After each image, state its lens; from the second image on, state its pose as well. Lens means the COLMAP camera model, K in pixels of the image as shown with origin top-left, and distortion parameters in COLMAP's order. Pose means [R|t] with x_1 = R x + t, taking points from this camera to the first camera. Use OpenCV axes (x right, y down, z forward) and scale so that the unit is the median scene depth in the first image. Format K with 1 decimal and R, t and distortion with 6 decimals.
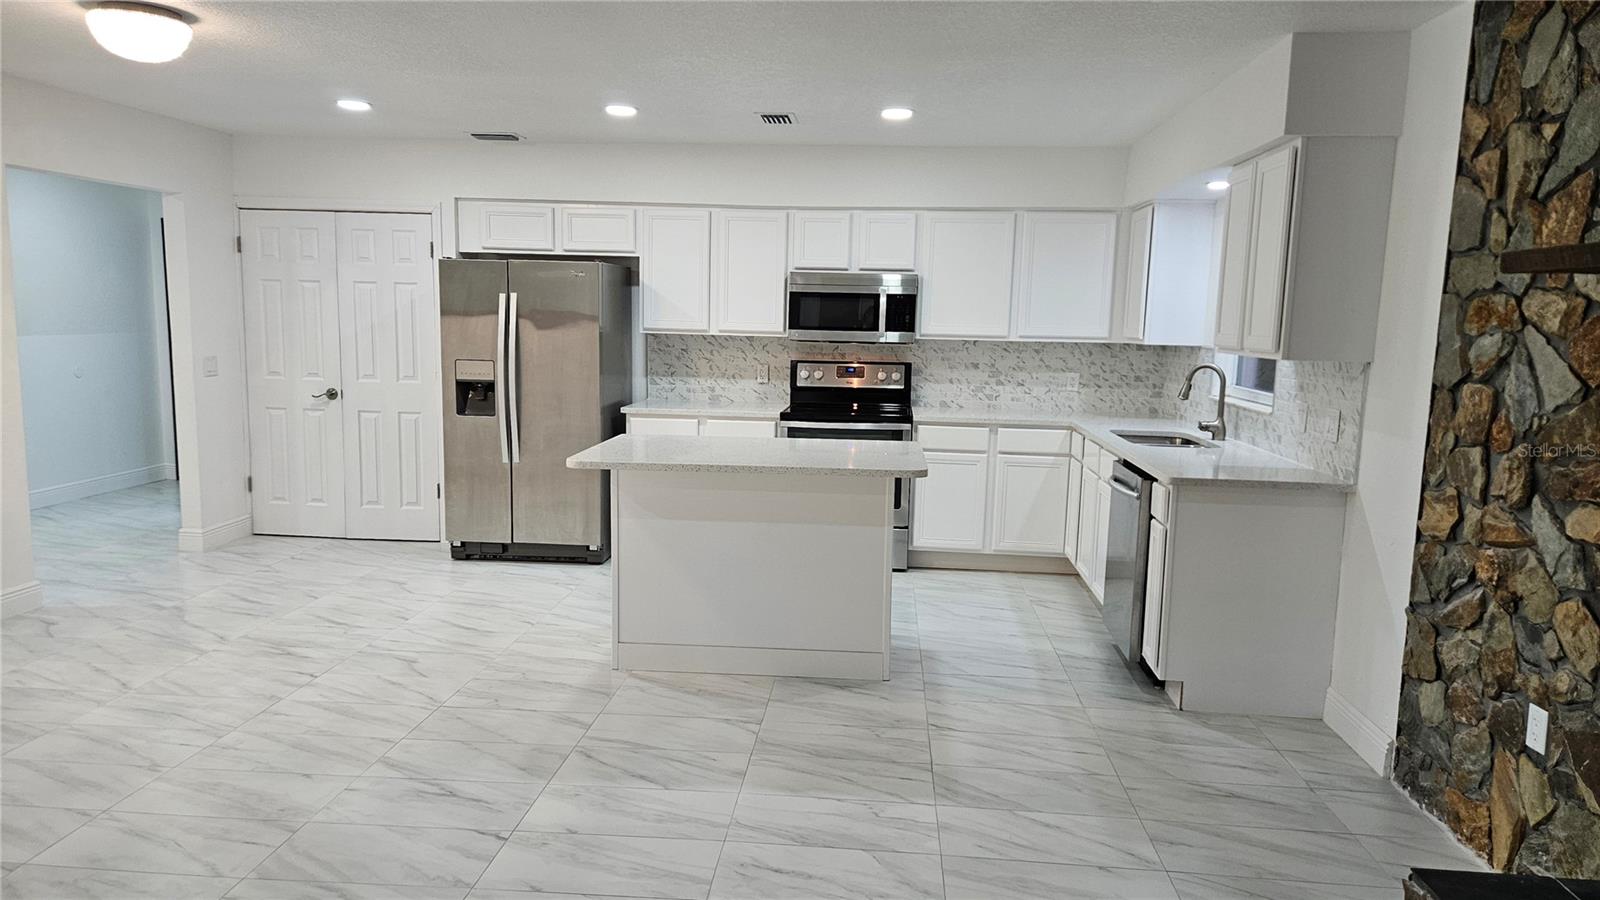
lens RADIAL K [[1061.7, 0, 793.7], [0, 1061.7, 454.2], [0, 0, 1]] dist [0.079243, -0.070112]
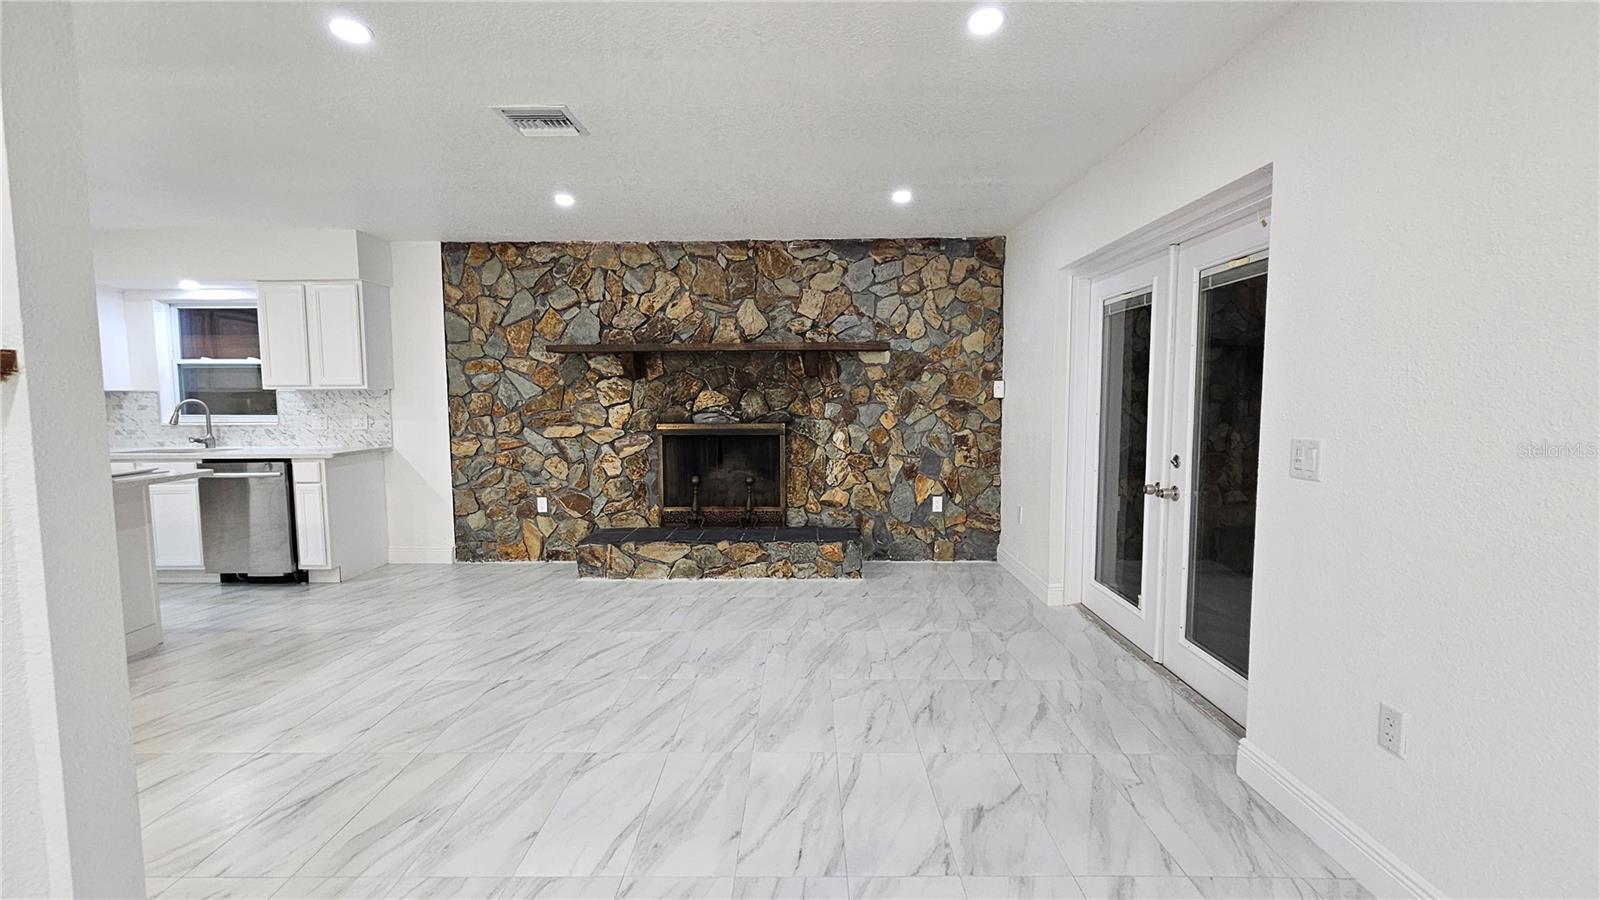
lens RADIAL K [[657.0, 0, 797.0], [0, 657.0, 444.9], [0, 0, 1]] dist [0.000006, -0.000713]
pose [[-0.070758, -0.100223, 0.992446, -0.974744], [0.135122, 0.984806, 0.109085, -0.009707], [-0.988299, 0.141820, -0.056140, 0.329805]]
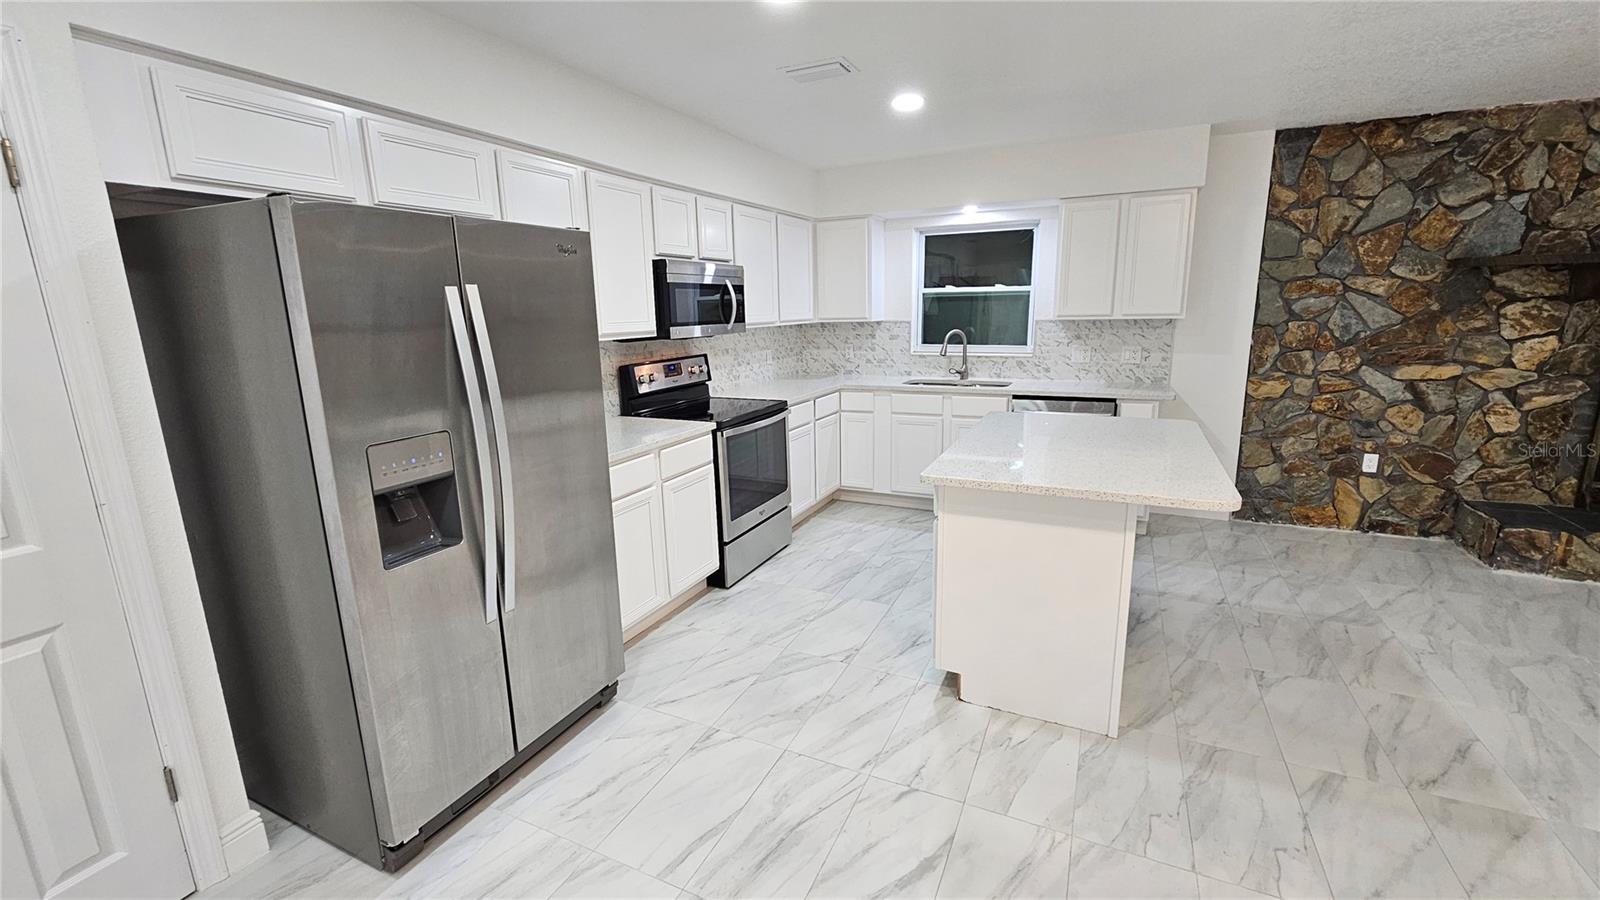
lens RADIAL K [[657.0, 0, 797.0], [0, 657.0, 444.9], [0, 0, 1]] dist [0.000006, -0.000713]
pose [[0.354155, -0.223971, 0.907971, -0.908582], [0.152738, 0.971714, 0.180119, -0.203588], [-0.922629, 0.074891, 0.378347, 1.379727]]
